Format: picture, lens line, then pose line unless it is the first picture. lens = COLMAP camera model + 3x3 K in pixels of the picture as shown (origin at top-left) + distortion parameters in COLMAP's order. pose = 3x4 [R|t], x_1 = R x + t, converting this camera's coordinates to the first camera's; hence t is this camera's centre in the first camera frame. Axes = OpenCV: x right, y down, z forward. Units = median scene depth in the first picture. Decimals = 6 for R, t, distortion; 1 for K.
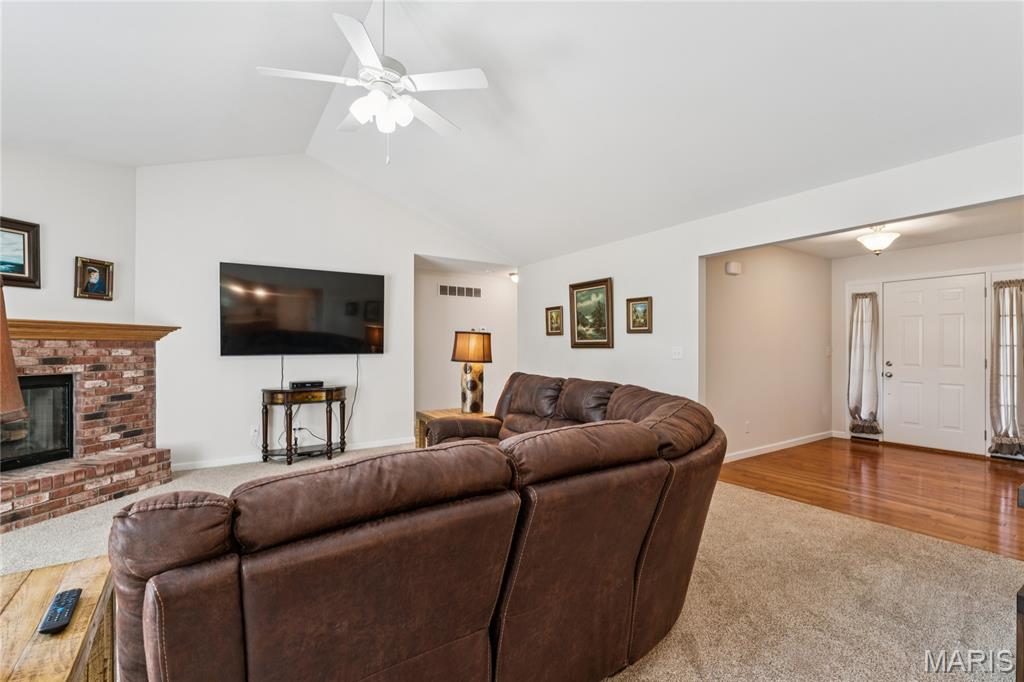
lens RADIAL K [[450.8, 0, 508.2], [0, 450.8, 344.1], [0, 0, 1]] dist [-0.000121, -0.000094]
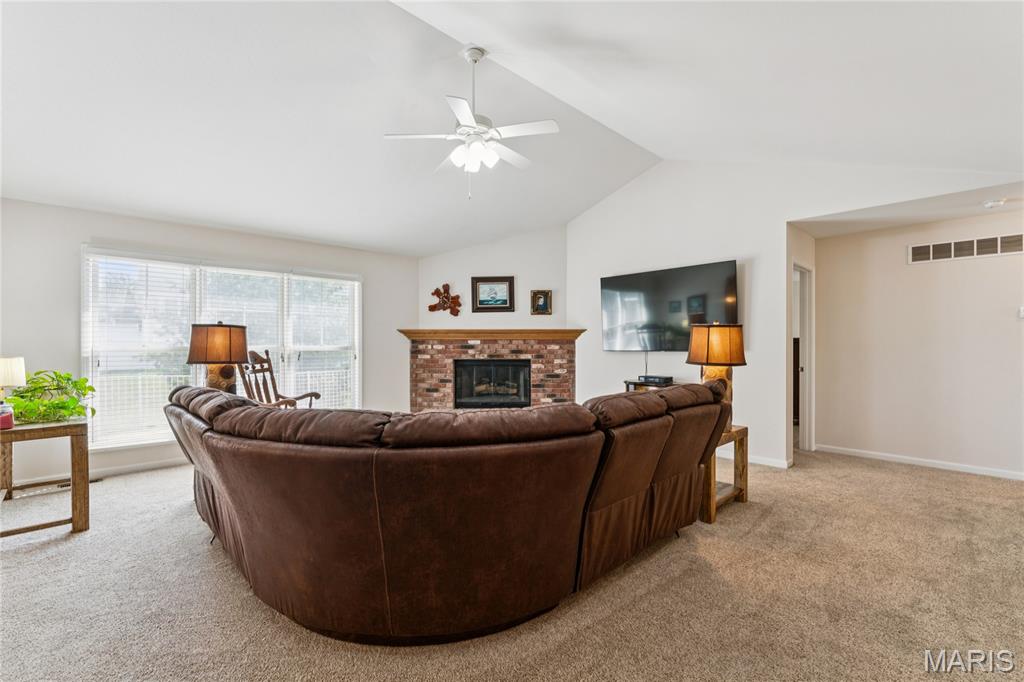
lens RADIAL K [[450.8, 0, 508.2], [0, 450.8, 344.1], [0, 0, 1]] dist [-0.000121, -0.000094]
pose [[0.188938, 0.000276, -0.981989, 0.656725], [0.006271, 0.999979, 0.001488, 0.004248], [0.981969, -0.006439, 0.188932, 0.564242]]
